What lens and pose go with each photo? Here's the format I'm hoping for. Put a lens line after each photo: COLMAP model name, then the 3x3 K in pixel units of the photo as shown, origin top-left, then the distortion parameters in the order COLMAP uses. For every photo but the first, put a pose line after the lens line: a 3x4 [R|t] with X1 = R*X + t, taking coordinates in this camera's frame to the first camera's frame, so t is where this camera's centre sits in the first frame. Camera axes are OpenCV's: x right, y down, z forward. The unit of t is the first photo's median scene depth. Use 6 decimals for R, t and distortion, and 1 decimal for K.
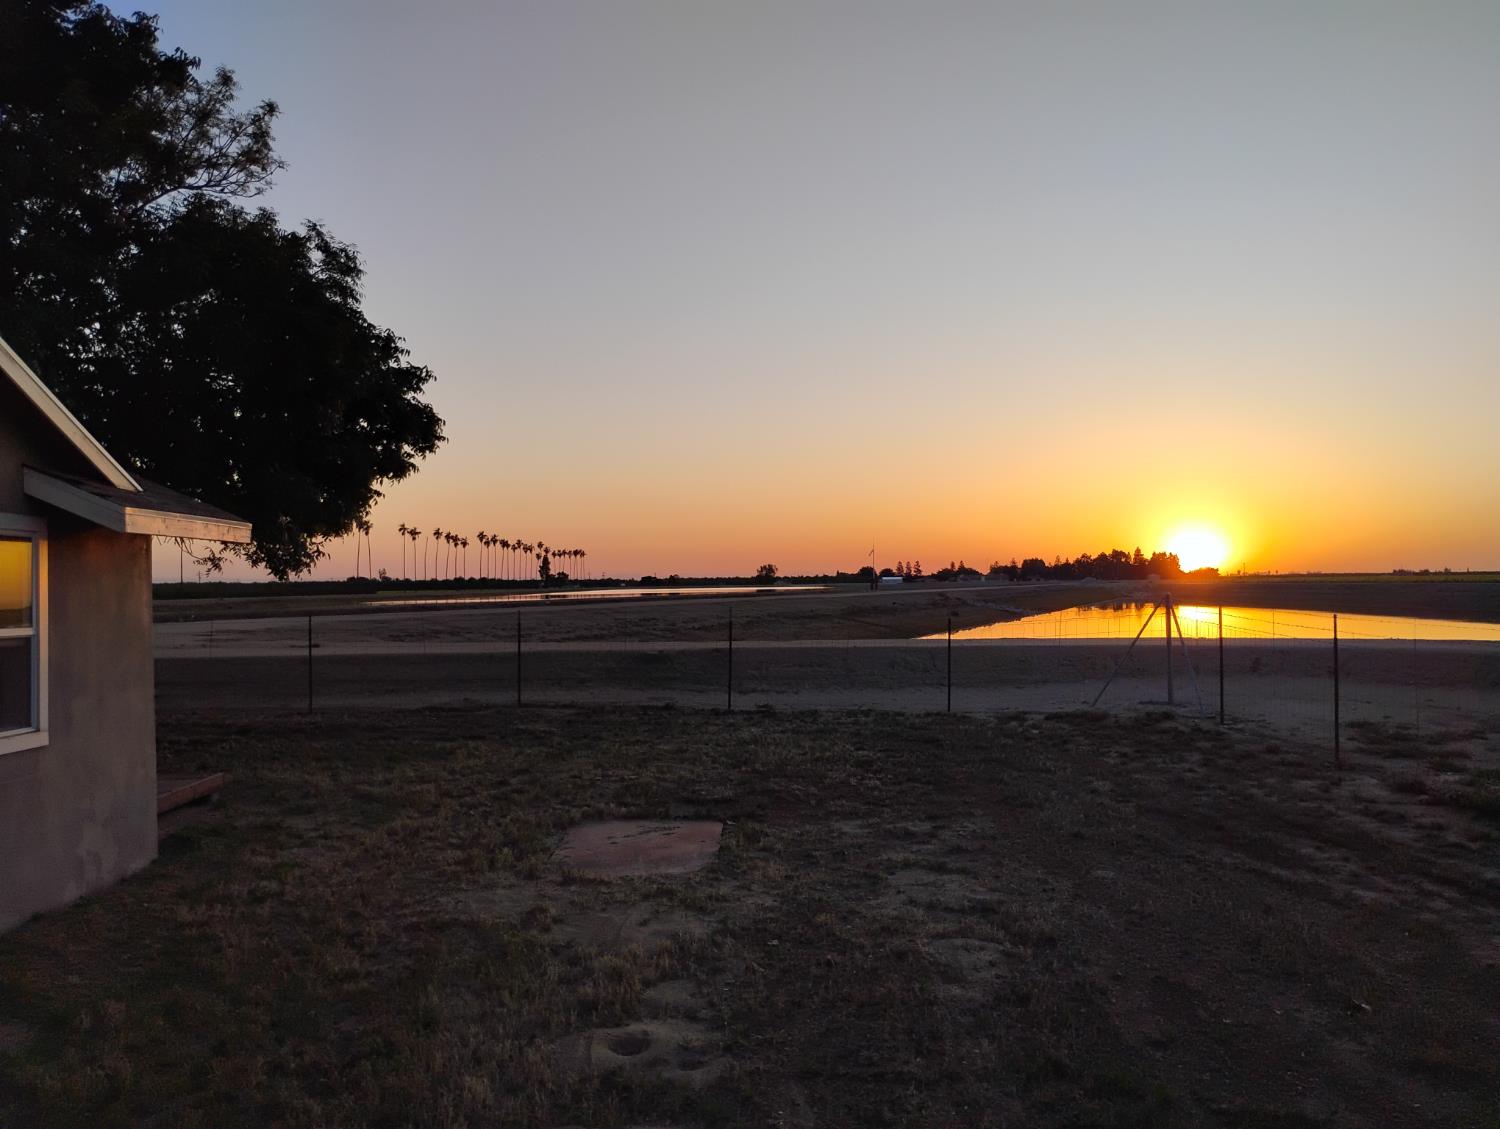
lens RADIAL K [[1235.2, 0, 748.5], [0, 1235.2, 567.4], [0, 0, 1]] dist [0.015648, 0.002325]
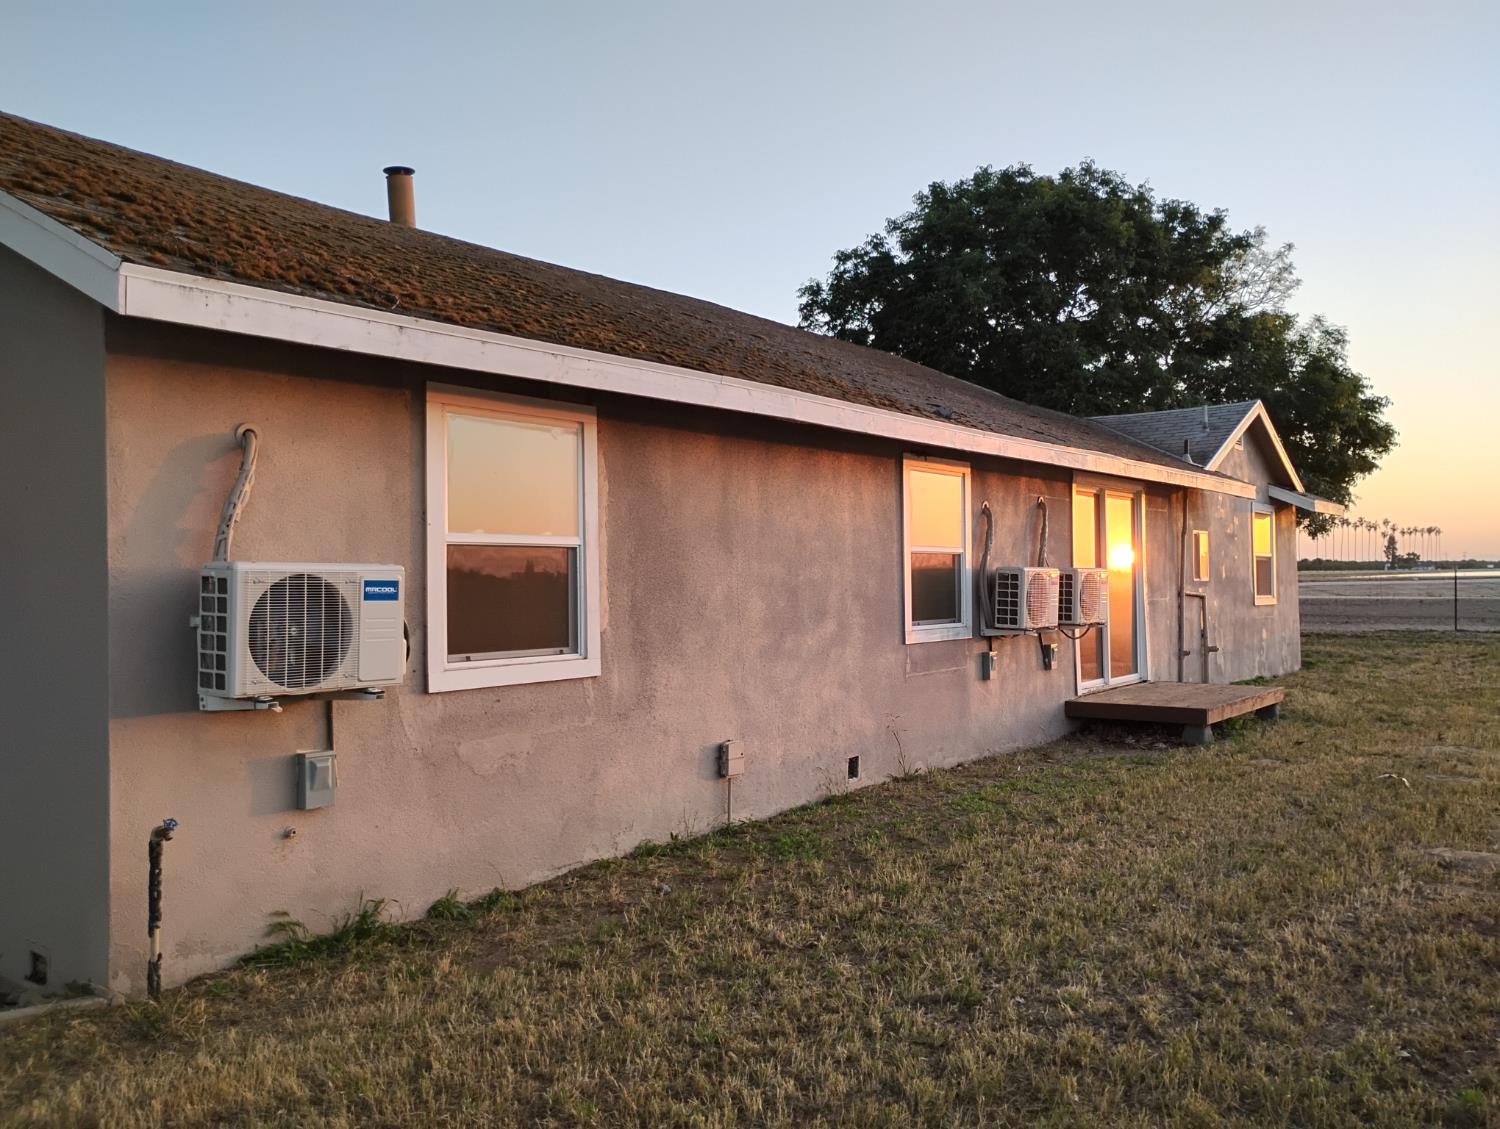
lens RADIAL K [[1235.2, 0, 751.1], [0, 1235.2, 563.4], [0, 0, 1]] dist [0.015648, 0.002325]
pose [[0.803544, 0.006529, -0.595210, 0.010404], [0.001022, 0.999923, 0.012347, 0.015743], [0.595245, -0.010530, 0.803475, -0.623403]]
